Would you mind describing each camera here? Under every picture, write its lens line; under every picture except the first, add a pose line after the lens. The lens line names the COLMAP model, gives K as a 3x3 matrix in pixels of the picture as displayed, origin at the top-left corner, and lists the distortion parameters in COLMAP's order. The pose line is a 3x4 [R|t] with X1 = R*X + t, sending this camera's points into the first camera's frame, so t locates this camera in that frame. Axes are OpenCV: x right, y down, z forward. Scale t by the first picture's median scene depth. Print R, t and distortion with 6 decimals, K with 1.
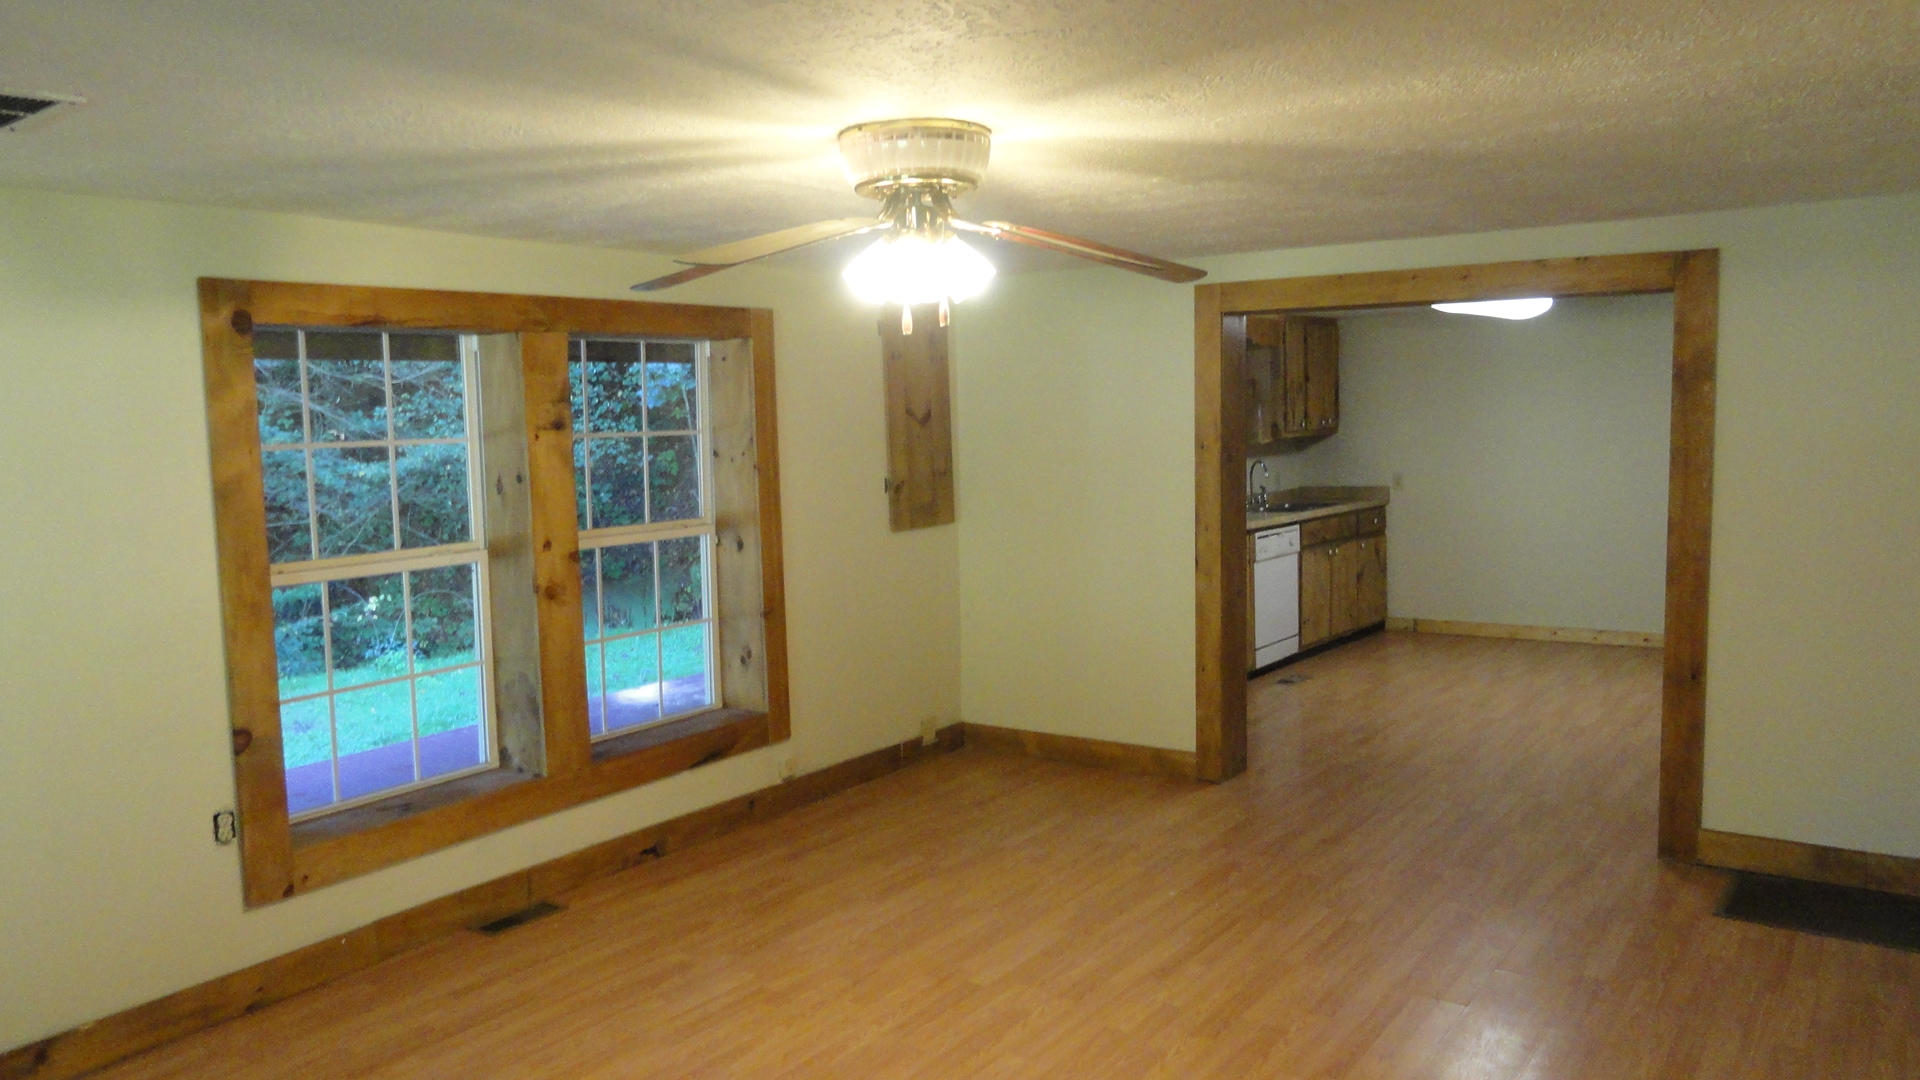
lens RADIAL K [[1377.9, 0, 944.2], [0, 1377.9, 534.8], [0, 0, 1]] dist [0.007603, 0.011757]
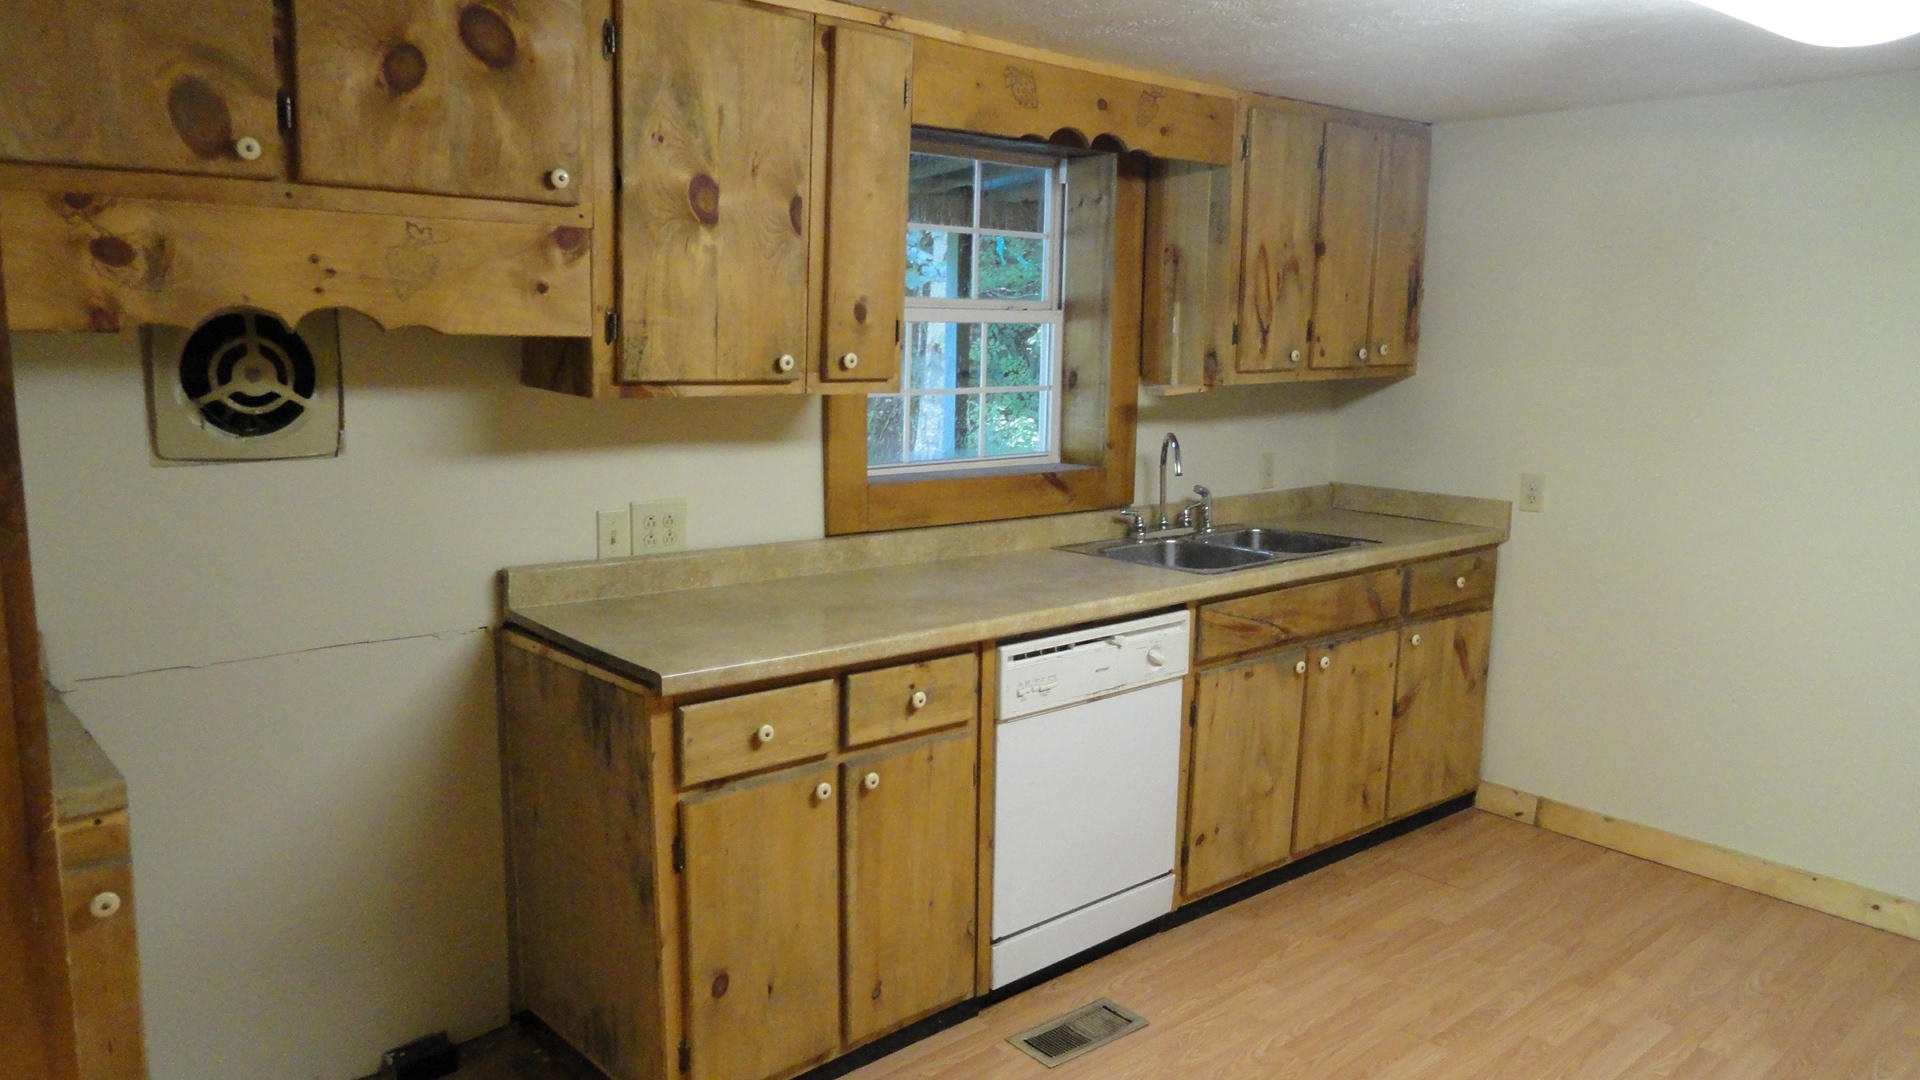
lens RADIAL K [[1377.9, 0, 978.2], [0, 1377.9, 551.1], [0, 0, 1]] dist [0.007603, 0.011757]
pose [[0.978001, 0.073309, -0.195295, 0.256104], [-0.055743, 0.994012, 0.093978, -0.054757], [0.201015, -0.081024, 0.976231, 0.557049]]
